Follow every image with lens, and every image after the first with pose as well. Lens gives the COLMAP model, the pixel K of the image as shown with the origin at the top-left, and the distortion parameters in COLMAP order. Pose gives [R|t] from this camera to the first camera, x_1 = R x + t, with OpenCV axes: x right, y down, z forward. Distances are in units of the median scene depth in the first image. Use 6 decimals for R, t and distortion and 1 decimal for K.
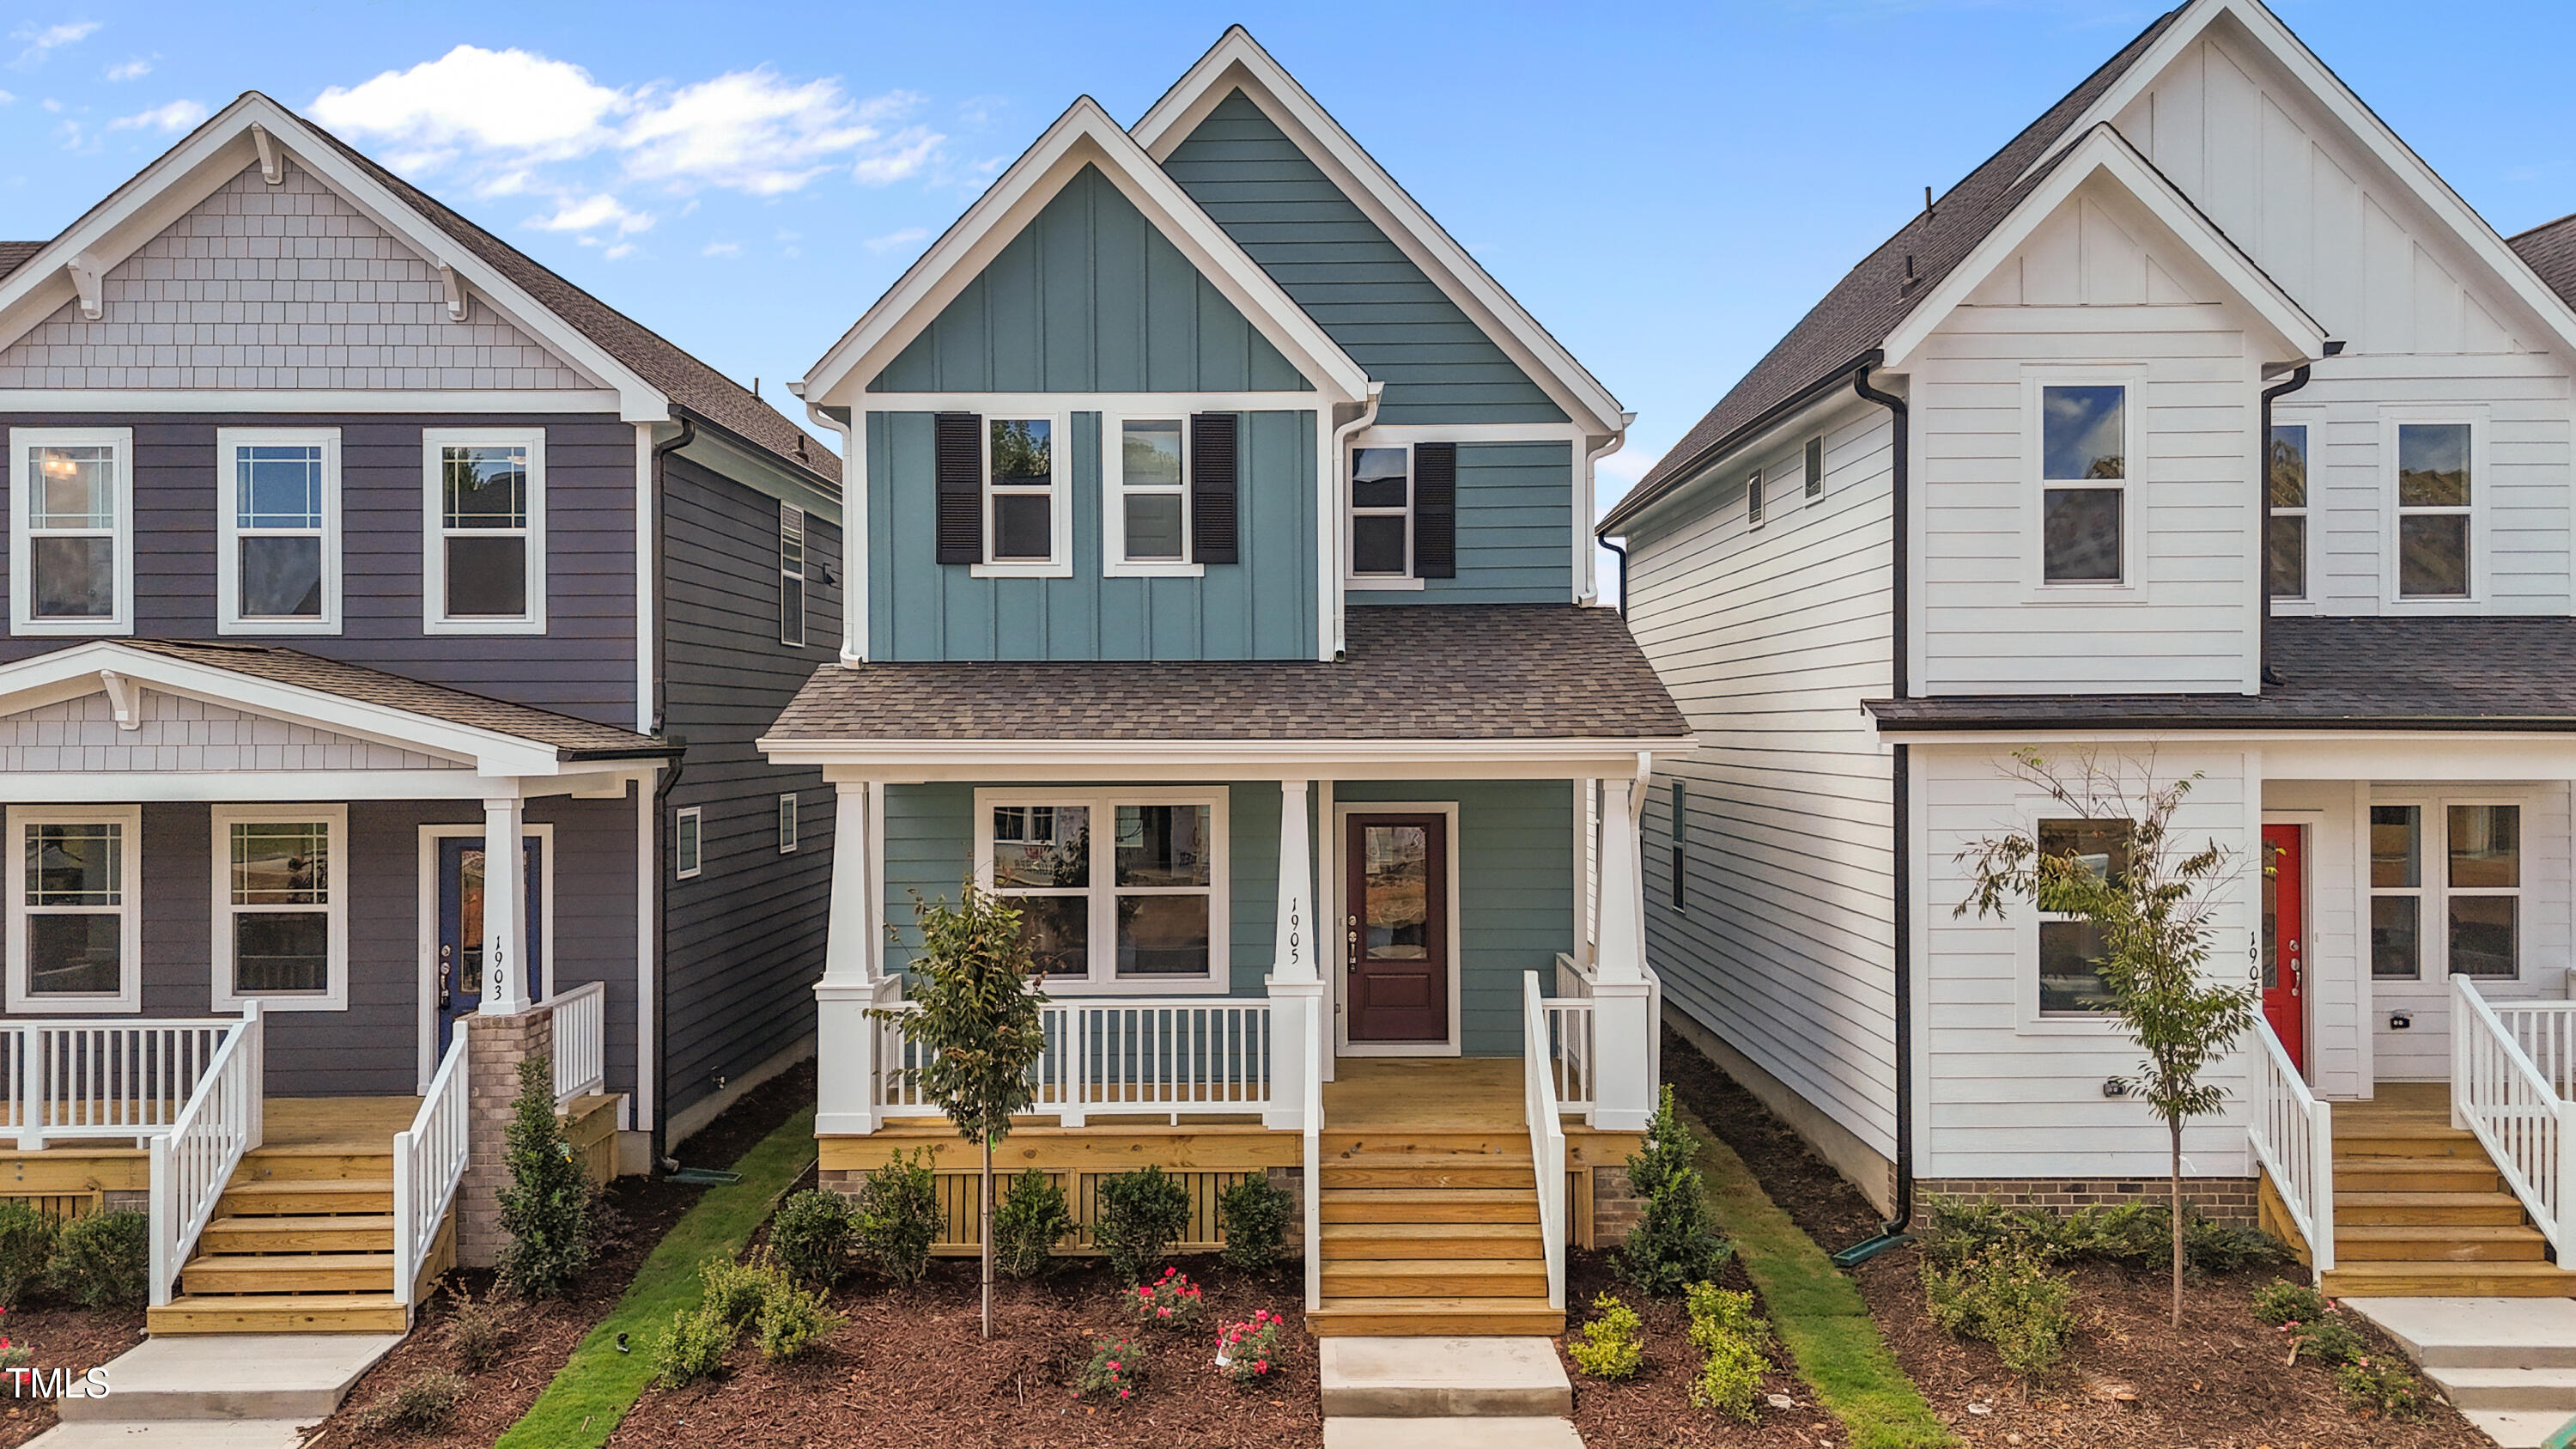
lens RADIAL K [[1874.2, 0, 1288.0], [0, 1874.2, 724.5], [0, 0, 1]] dist [0.079172, -0.078367]
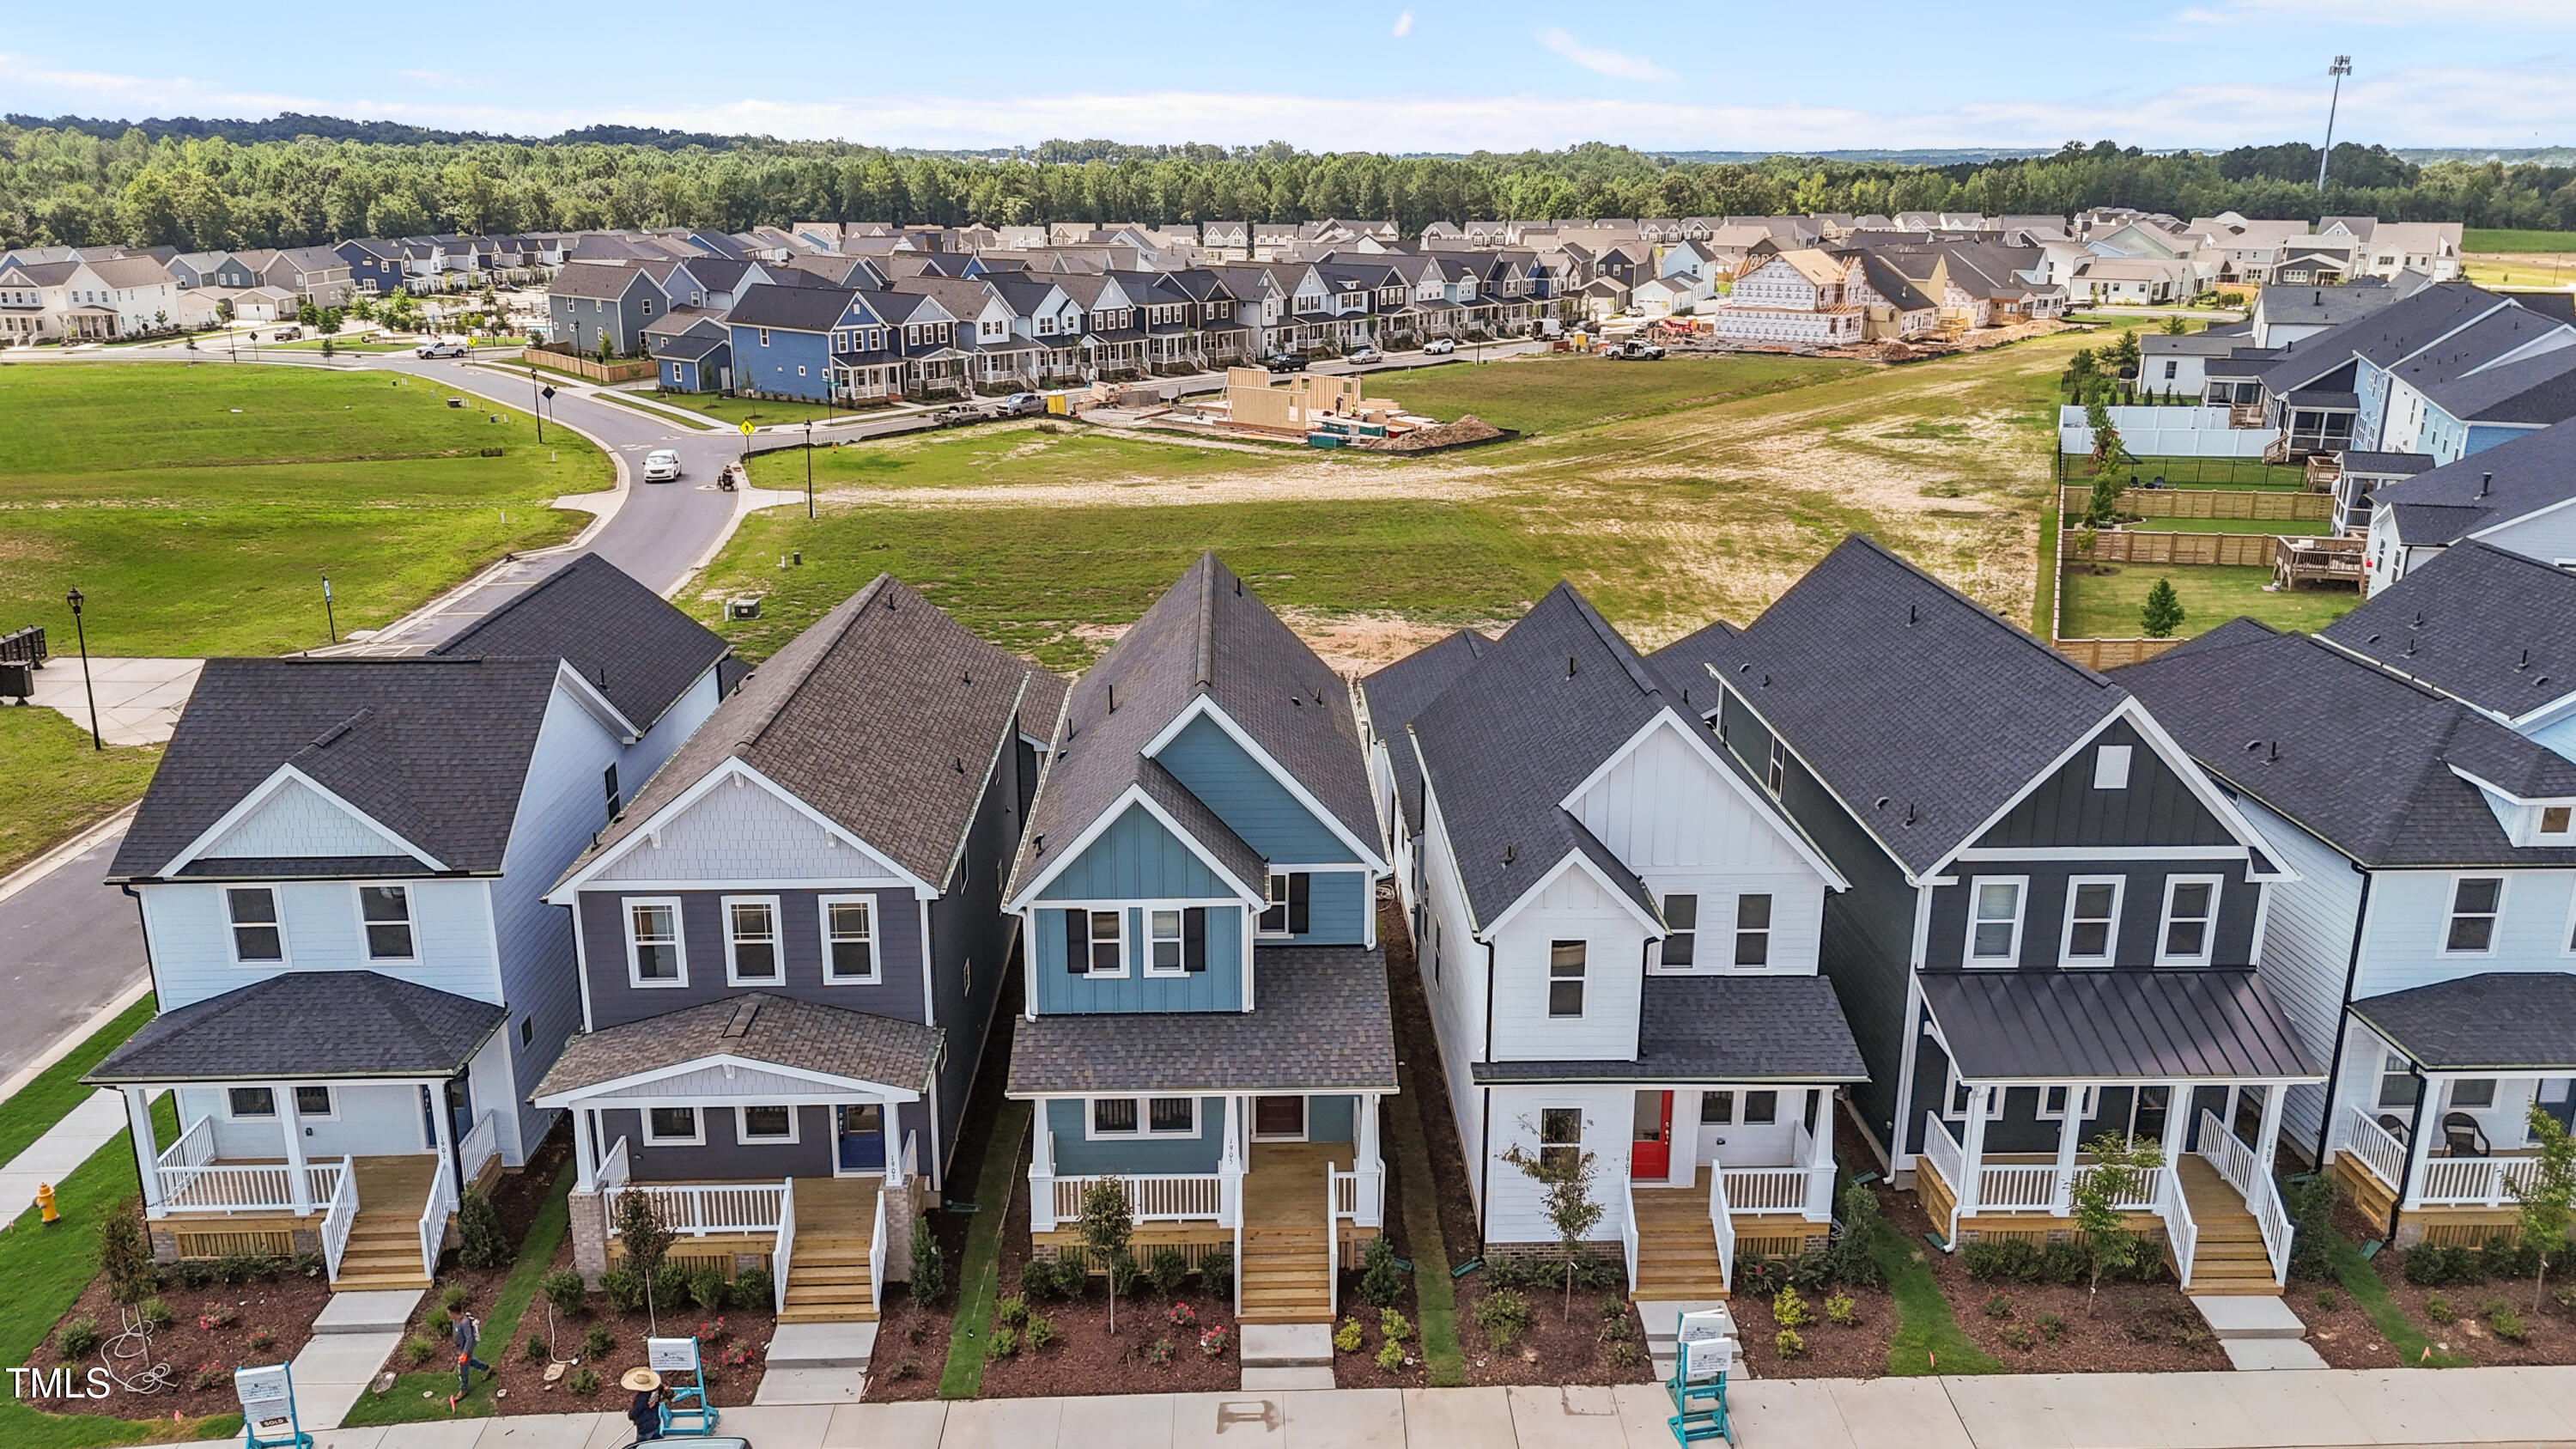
lens RADIAL K [[1874.2, 0, 1288.0], [0, 1874.2, 724.5], [0, 0, 1]] dist [0.079172, -0.078367]
pose [[0.999353, -0.001250, 0.035957, -0.008666], [-0.009213, 0.957190, 0.289315, -0.995310], [-0.034779, -0.289459, 0.956558, -1.015433]]
